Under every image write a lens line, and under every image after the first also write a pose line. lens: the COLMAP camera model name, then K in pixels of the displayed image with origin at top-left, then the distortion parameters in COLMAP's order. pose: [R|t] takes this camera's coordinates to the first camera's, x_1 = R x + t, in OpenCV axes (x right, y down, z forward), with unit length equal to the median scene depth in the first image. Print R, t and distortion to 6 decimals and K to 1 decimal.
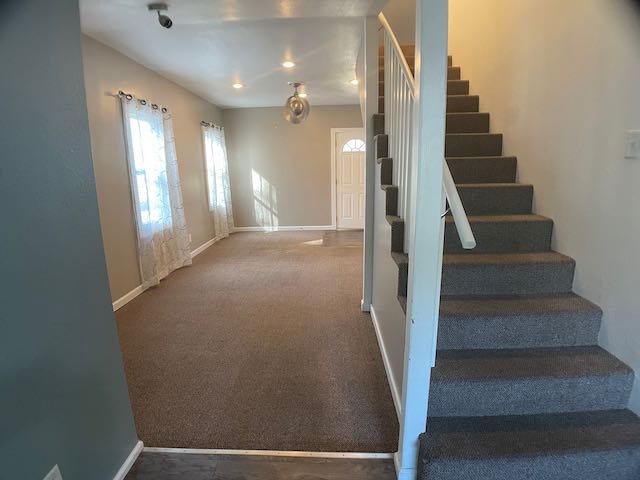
lens RADIAL K [[341.5, 0, 320.0], [0, 341.5, 240.0], [0, 0, 1]] dist [-0.005303, -0.000974]
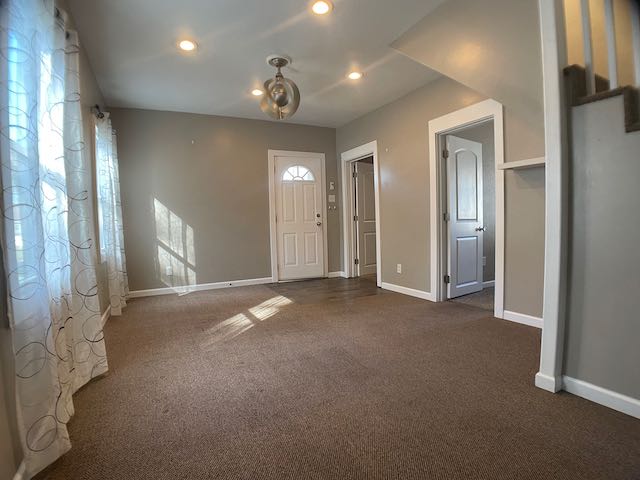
lens RADIAL K [[341.5, 0, 320.0], [0, 341.5, 240.0], [0, 0, 1]] dist [-0.005303, -0.000974]
pose [[0.884991, -0.028387, 0.464742, -0.224556], [0.106802, 0.983903, -0.143280, -0.004213], [-0.453194, 0.176436, 0.873777, 0.305286]]
